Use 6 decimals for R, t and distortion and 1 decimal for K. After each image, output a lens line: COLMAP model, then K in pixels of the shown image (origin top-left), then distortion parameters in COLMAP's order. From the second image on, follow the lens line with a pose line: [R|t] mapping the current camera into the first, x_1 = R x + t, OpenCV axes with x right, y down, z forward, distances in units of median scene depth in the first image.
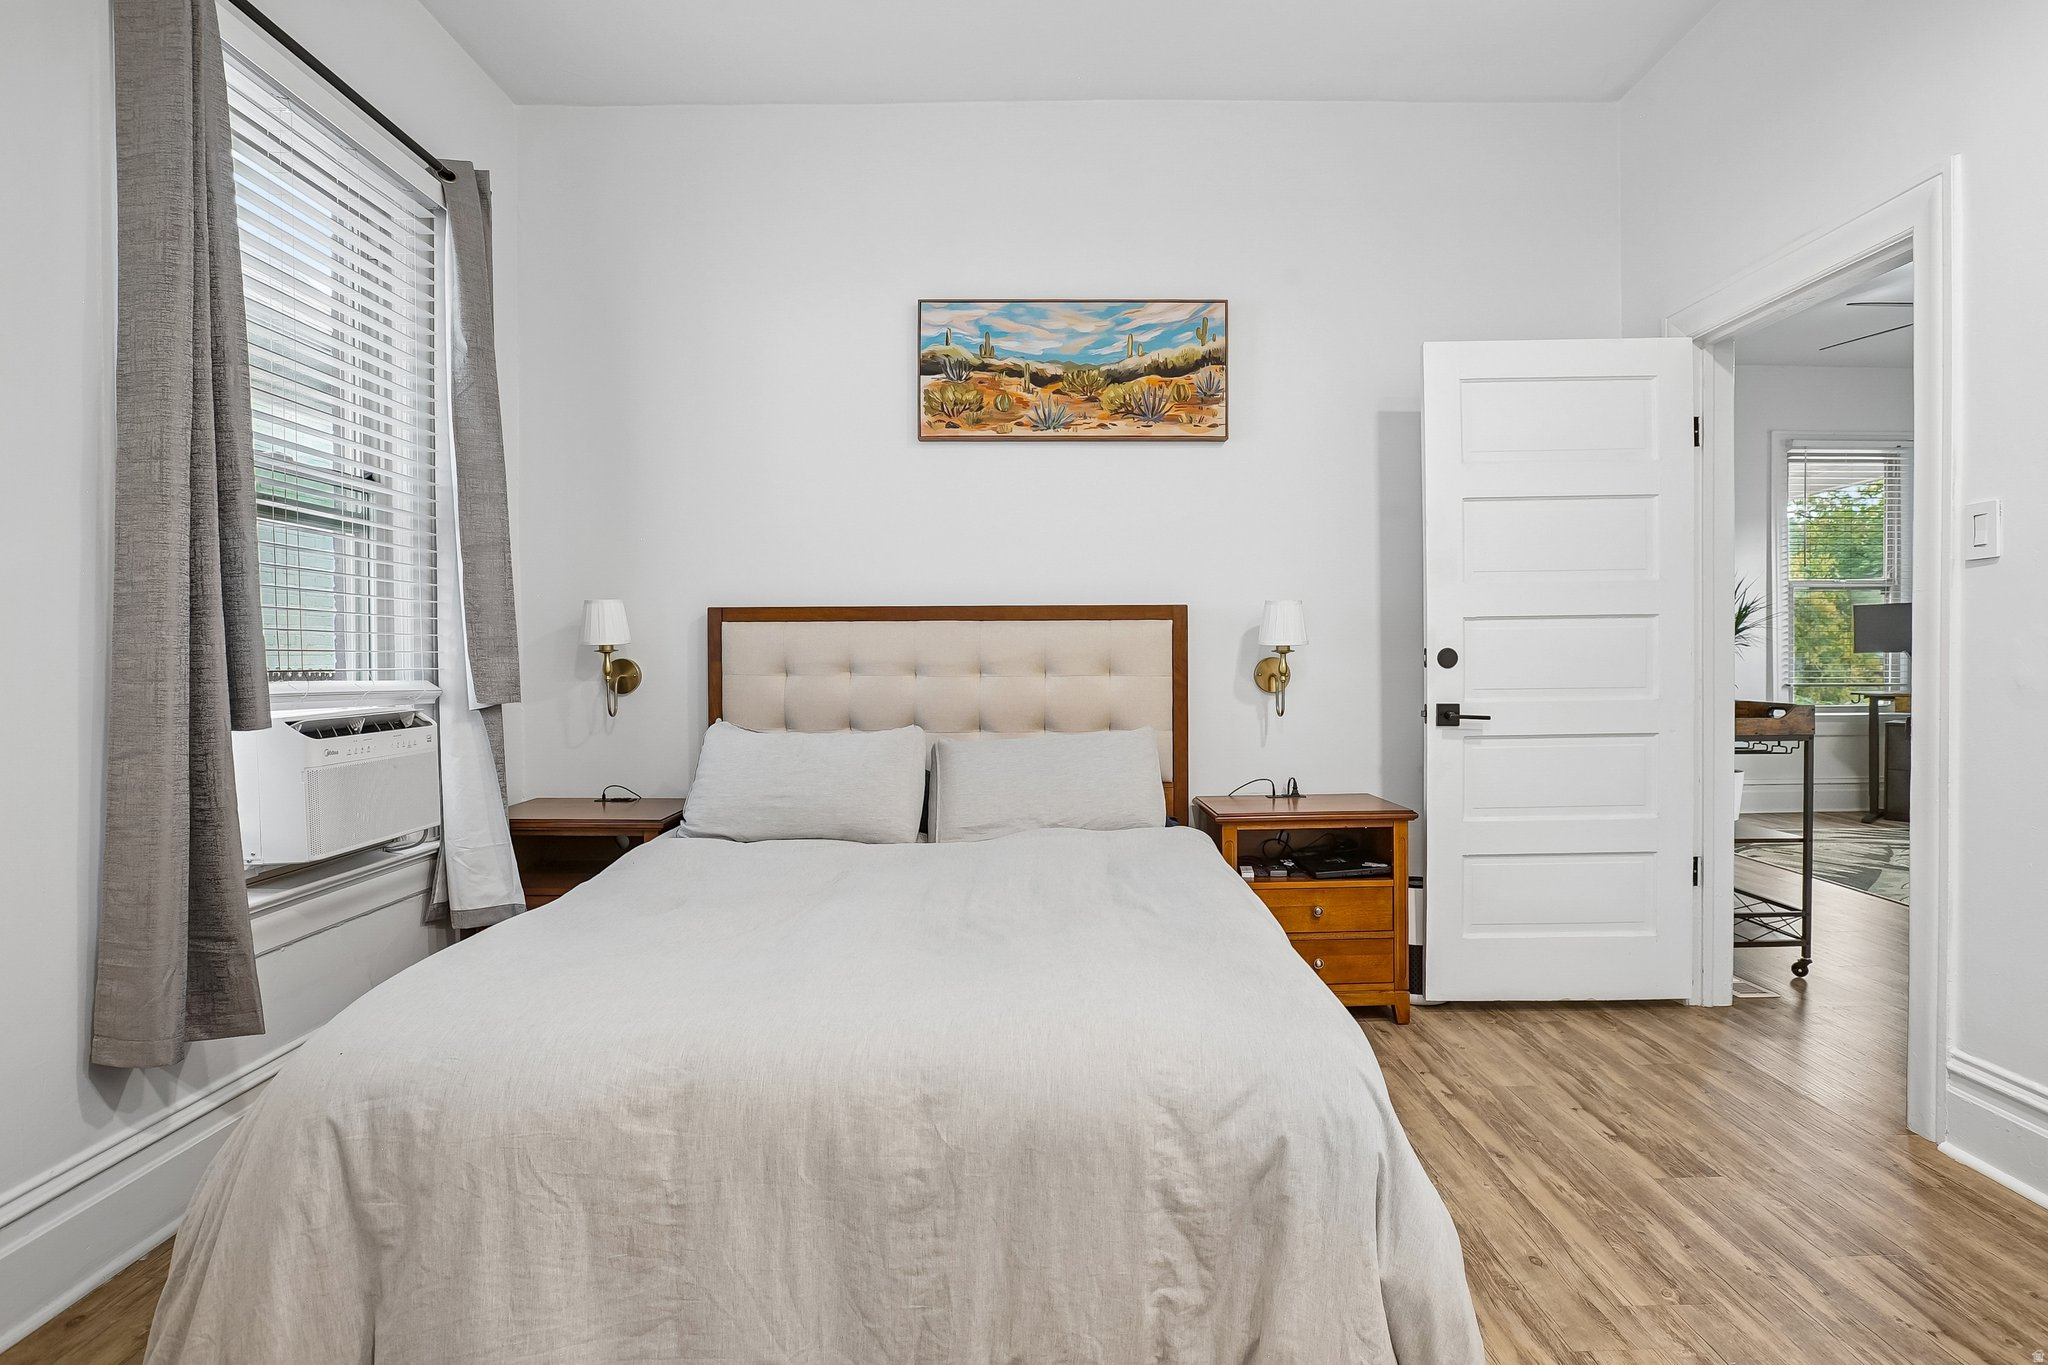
lens RADIAL K [[1061.1, 0, 1026.7], [0, 1061.1, 627.8], [0, 0, 1]] dist [-0.065535, 0.043636]
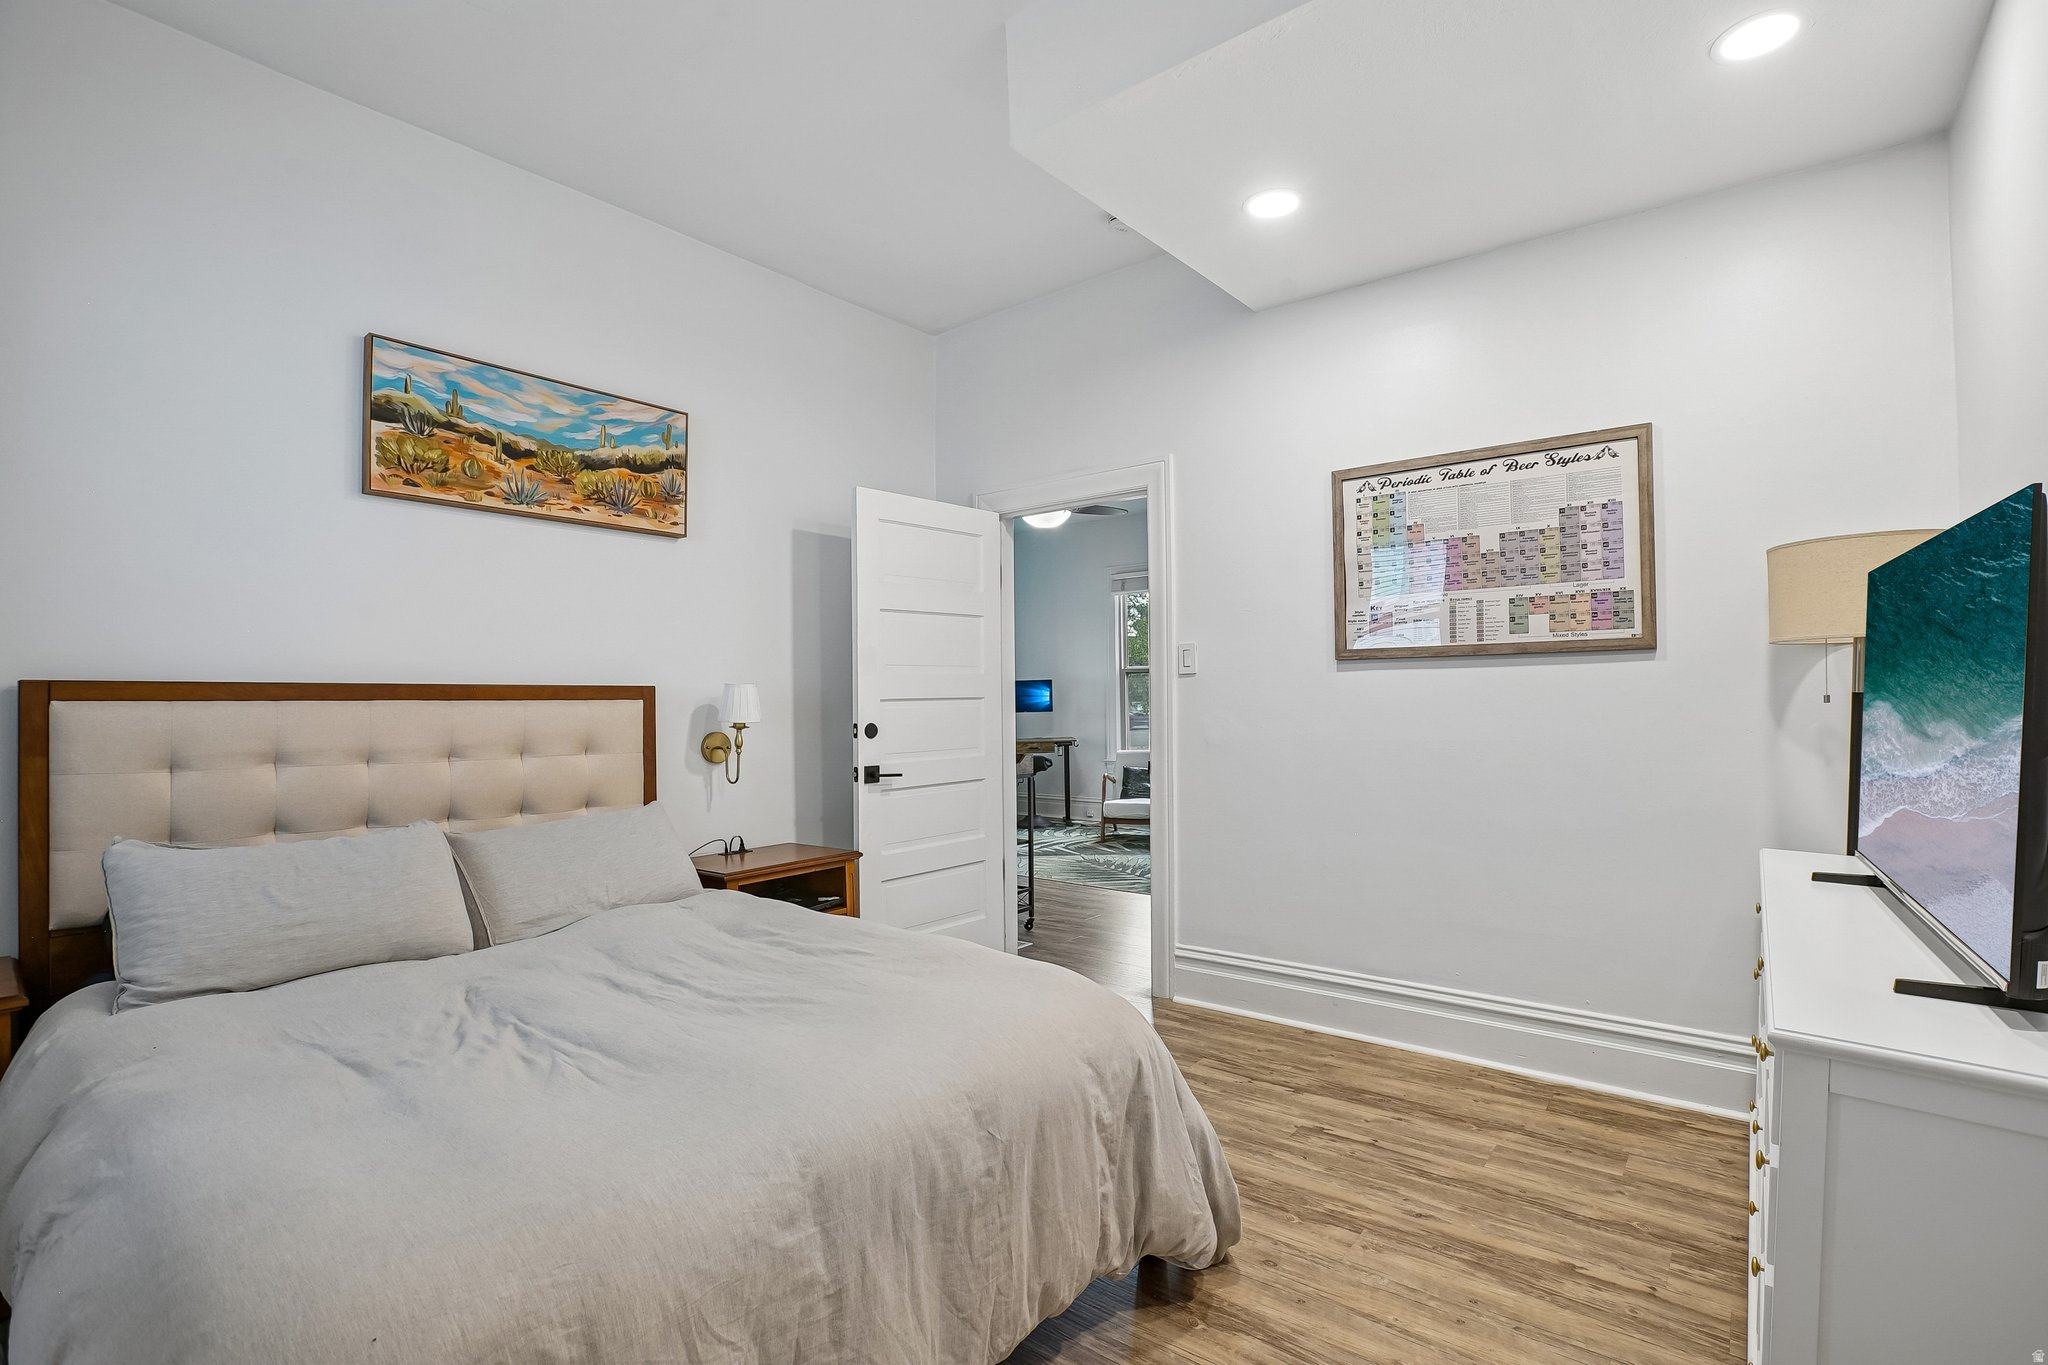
lens RADIAL K [[962.5, 0, 1023.5], [0, 962.5, 652.5], [0, 0, 1]] dist [-0.058005, 0.025875]
pose [[0.623707, 0.037964, 0.780736, -0.368994], [-0.009480, 0.999114, -0.041010, -0.019062], [-0.781601, 0.018177, 0.623514, 0.094276]]
